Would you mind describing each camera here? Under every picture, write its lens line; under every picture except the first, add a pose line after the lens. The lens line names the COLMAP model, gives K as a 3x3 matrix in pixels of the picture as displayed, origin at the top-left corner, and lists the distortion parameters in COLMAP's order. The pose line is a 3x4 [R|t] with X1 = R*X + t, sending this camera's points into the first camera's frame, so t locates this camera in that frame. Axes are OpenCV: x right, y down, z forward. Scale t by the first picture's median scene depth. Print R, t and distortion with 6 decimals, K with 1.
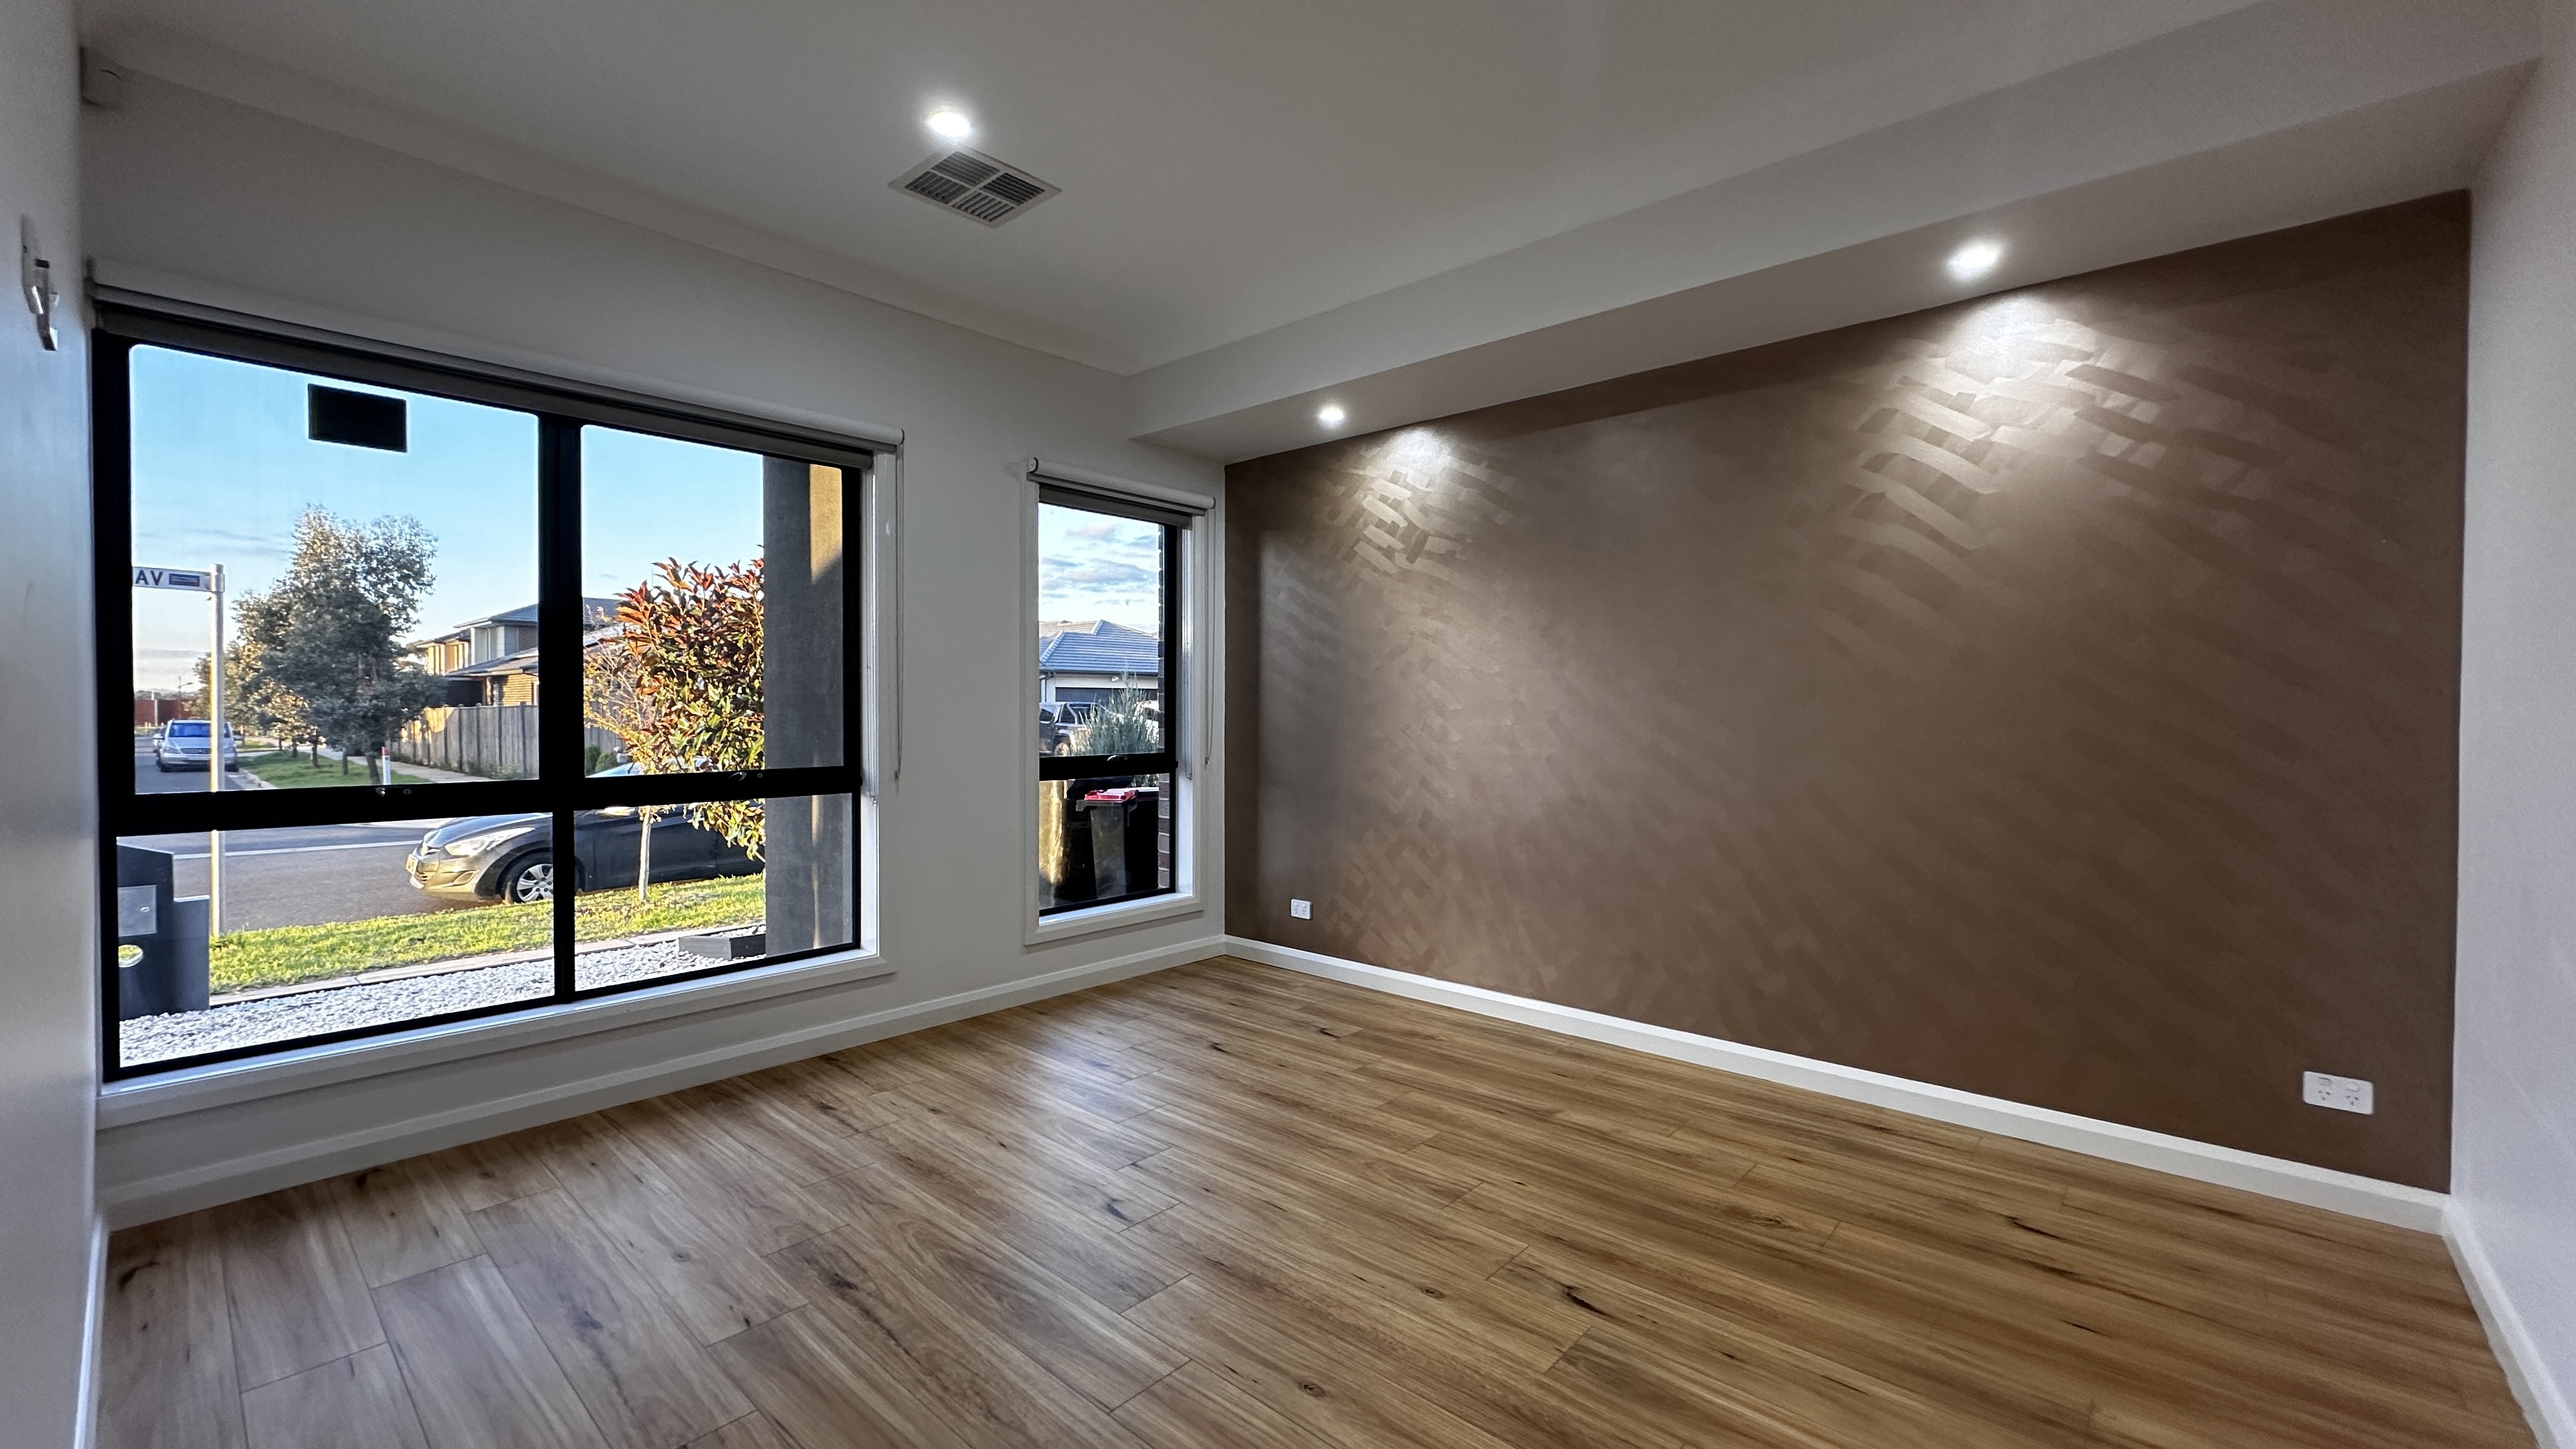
lens RADIAL K [[1025.3, 0, 1293.6], [0, 1025.3, 724.8], [0, 0, 1]] dist [-0.001876, 0.000590]
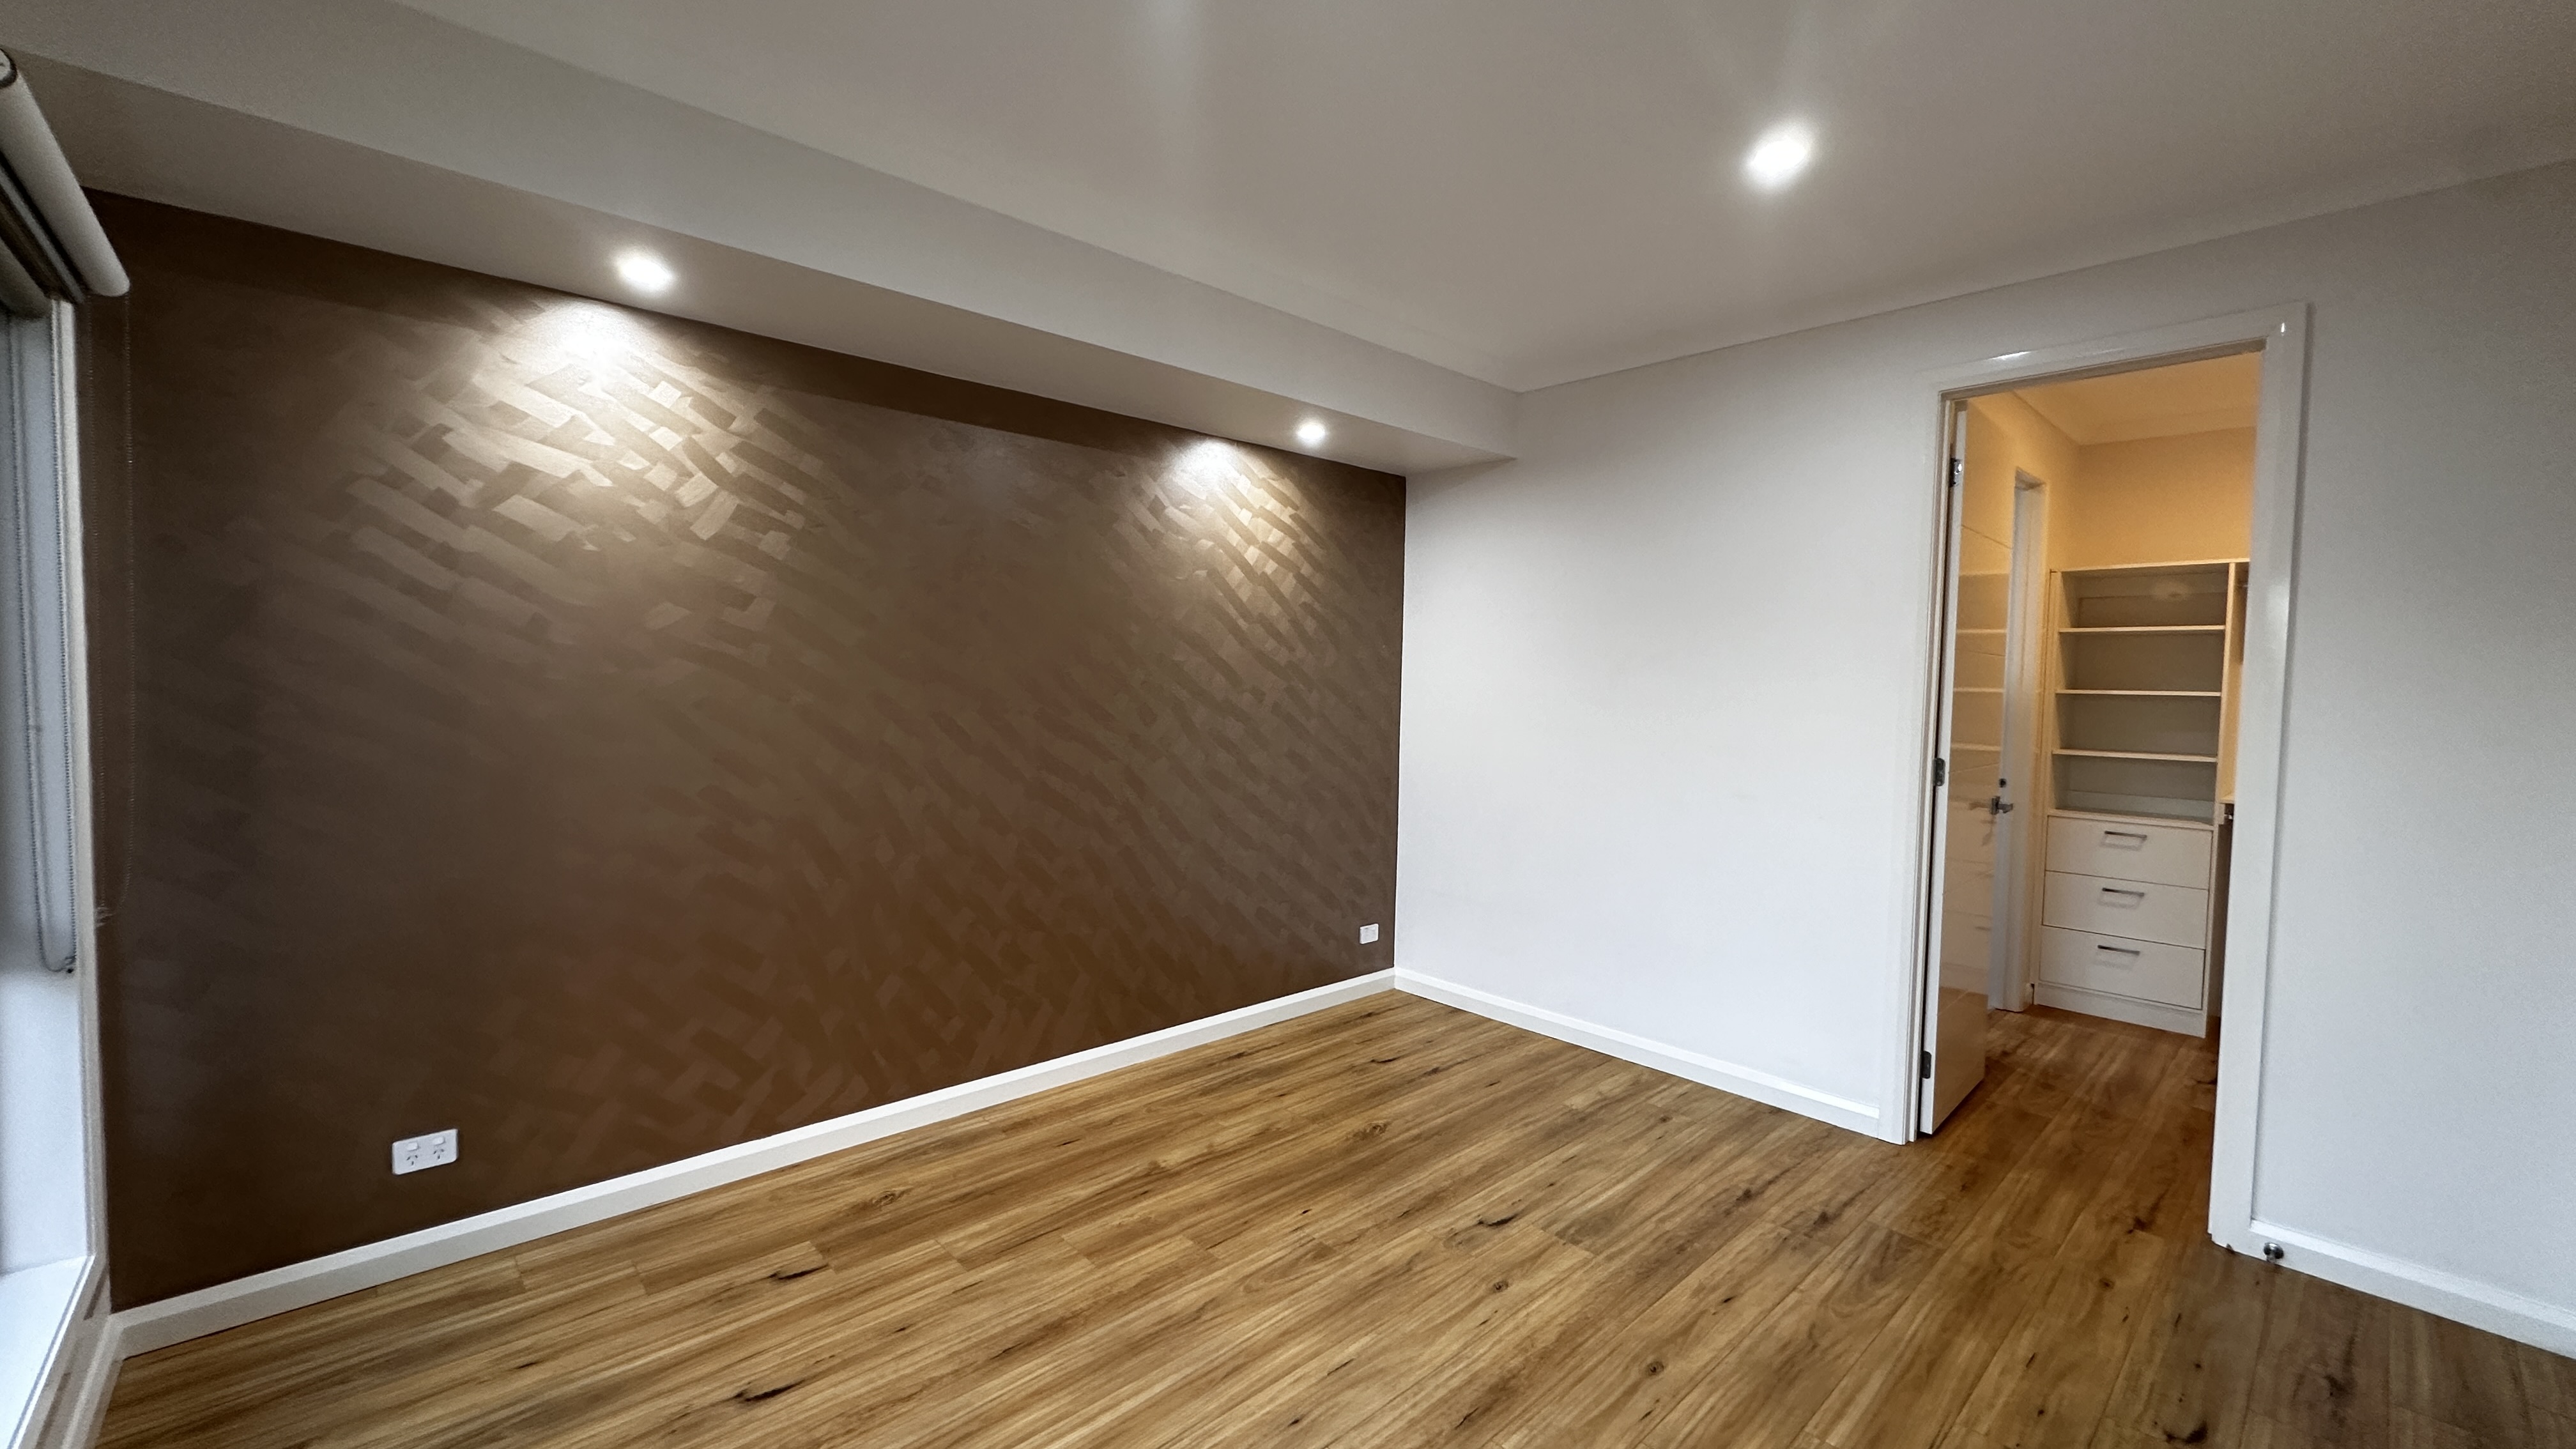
lens RADIAL K [[1025.3, 0, 1285.0], [0, 1025.3, 727.7], [0, 0, 1]] dist [-0.001876, 0.000590]
pose [[0.095795, -0.052457, 0.994018, -0.762633], [-0.001667, 0.998601, 0.052860, -0.108601], [-0.995400, -0.006720, 0.095574, 0.851893]]
